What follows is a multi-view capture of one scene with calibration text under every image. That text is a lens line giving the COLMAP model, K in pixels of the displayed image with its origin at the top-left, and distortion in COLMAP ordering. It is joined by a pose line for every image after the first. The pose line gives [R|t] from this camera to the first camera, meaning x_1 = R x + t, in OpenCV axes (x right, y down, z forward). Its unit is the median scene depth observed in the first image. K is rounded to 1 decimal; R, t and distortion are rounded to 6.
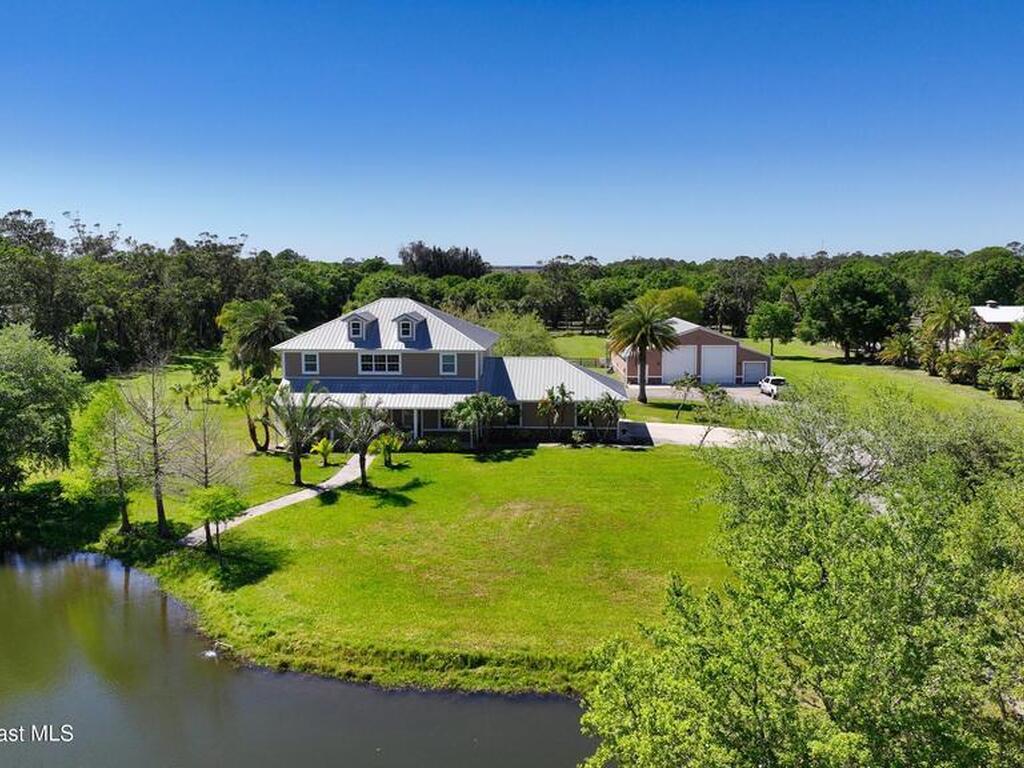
lens RADIAL K [[956.1, 0, 512.0], [0, 956.1, 384.0], [0, 0, 1]] dist [0.010049, -0.030674]
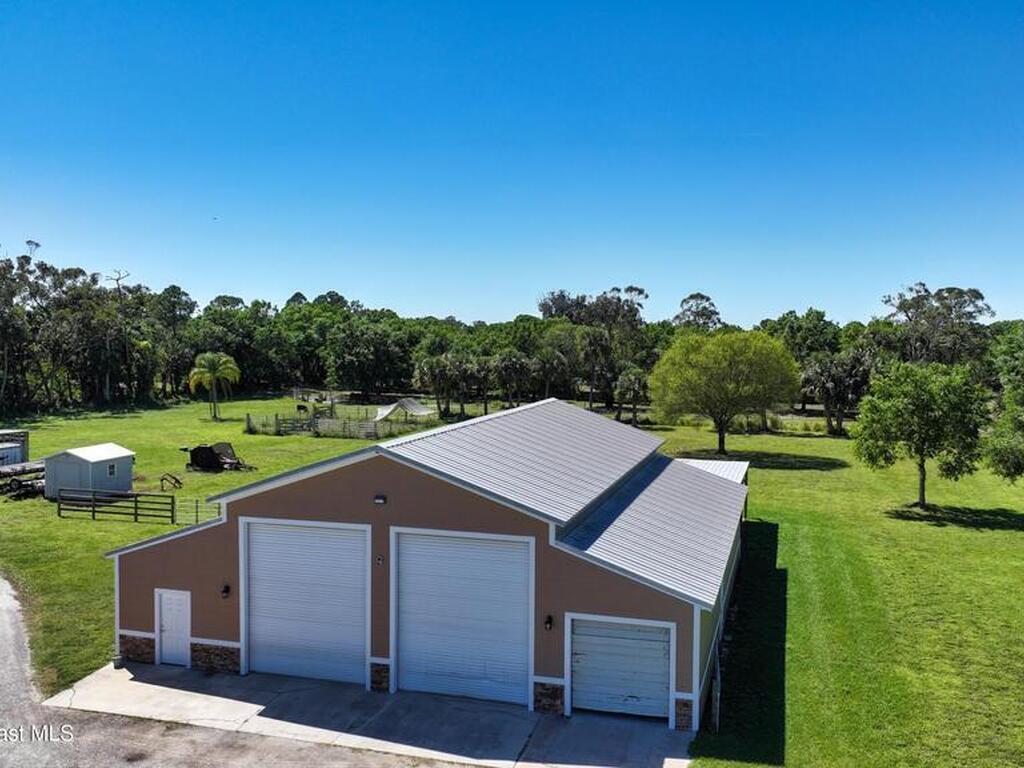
lens RADIAL K [[956.1, 0, 512.0], [0, 956.1, 384.0], [0, 0, 1]] dist [0.010049, -0.030674]
pose [[0.962746, 0.024342, -0.269310, 0.391194], [-0.043281, 0.996972, -0.064610, -0.083047], [0.266922, 0.073859, 0.960884, 1.068000]]
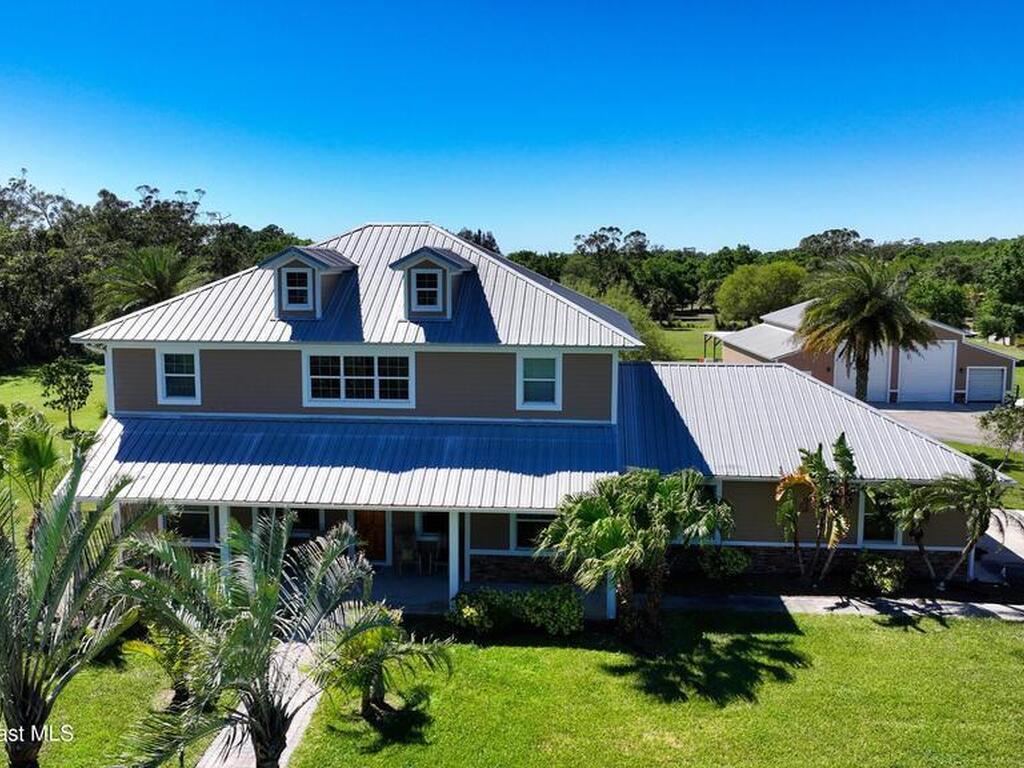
lens RADIAL K [[956.1, 0, 512.0], [0, 956.1, 384.0], [0, 0, 1]] dist [0.010049, -0.030674]
pose [[0.999972, 0.006747, -0.003089, -0.064727], [-0.006732, 0.999966, 0.004834, -0.018498], [0.003121, -0.004813, 0.999984, 0.528587]]
